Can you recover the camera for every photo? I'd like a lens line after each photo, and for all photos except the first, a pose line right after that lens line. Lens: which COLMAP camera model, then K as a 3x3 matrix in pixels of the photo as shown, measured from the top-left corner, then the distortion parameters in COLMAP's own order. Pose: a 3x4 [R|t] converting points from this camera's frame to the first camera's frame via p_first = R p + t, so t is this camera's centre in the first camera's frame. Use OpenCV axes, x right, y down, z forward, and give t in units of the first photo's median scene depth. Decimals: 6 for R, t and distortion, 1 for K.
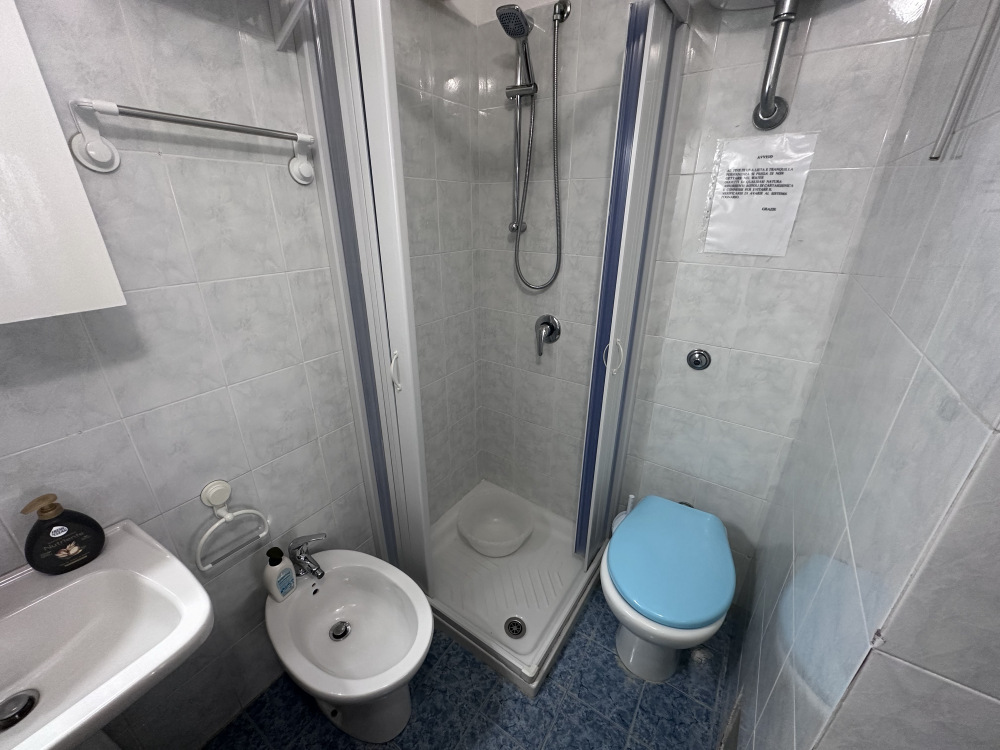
lens RADIAL K [[397.0, 0, 496.3], [0, 397.0, 378.2], [0, 0, 1]] dist [-0.000883, -0.000272]
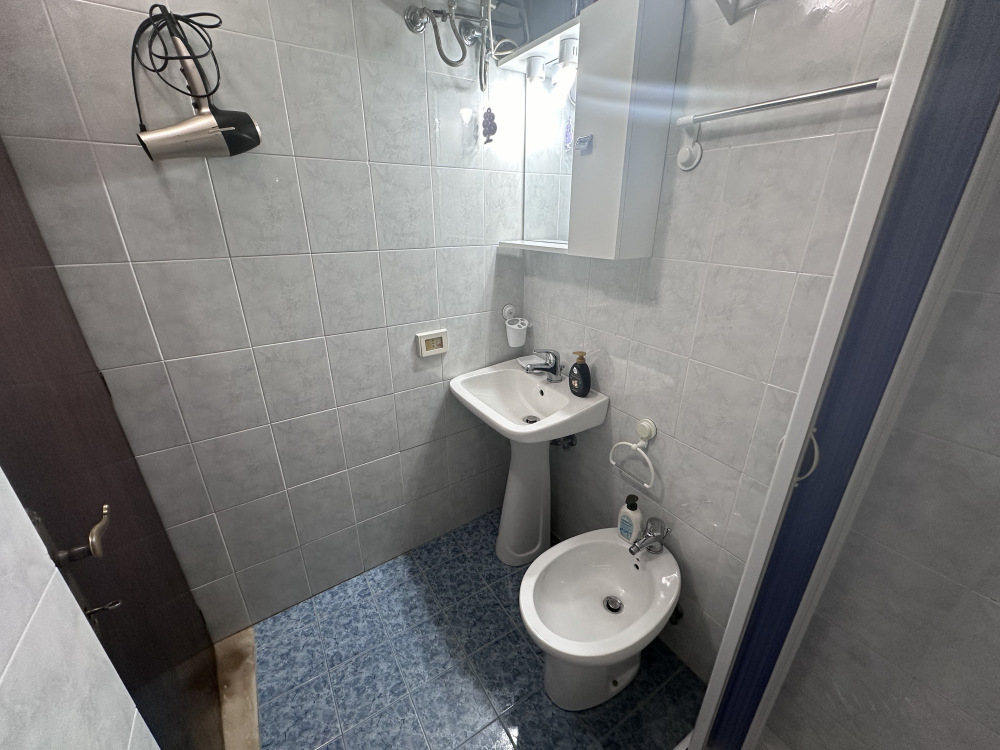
lens RADIAL K [[397.0, 0, 498.8], [0, 397.0, 369.7], [0, 0, 1]] dist [-0.000883, -0.000272]
pose [[-0.394461, 0.350458, -0.849458, 0.505732], [-0.354917, 0.794577, 0.492628, -0.330256], [0.847605, 0.495810, -0.189047, 0.835086]]
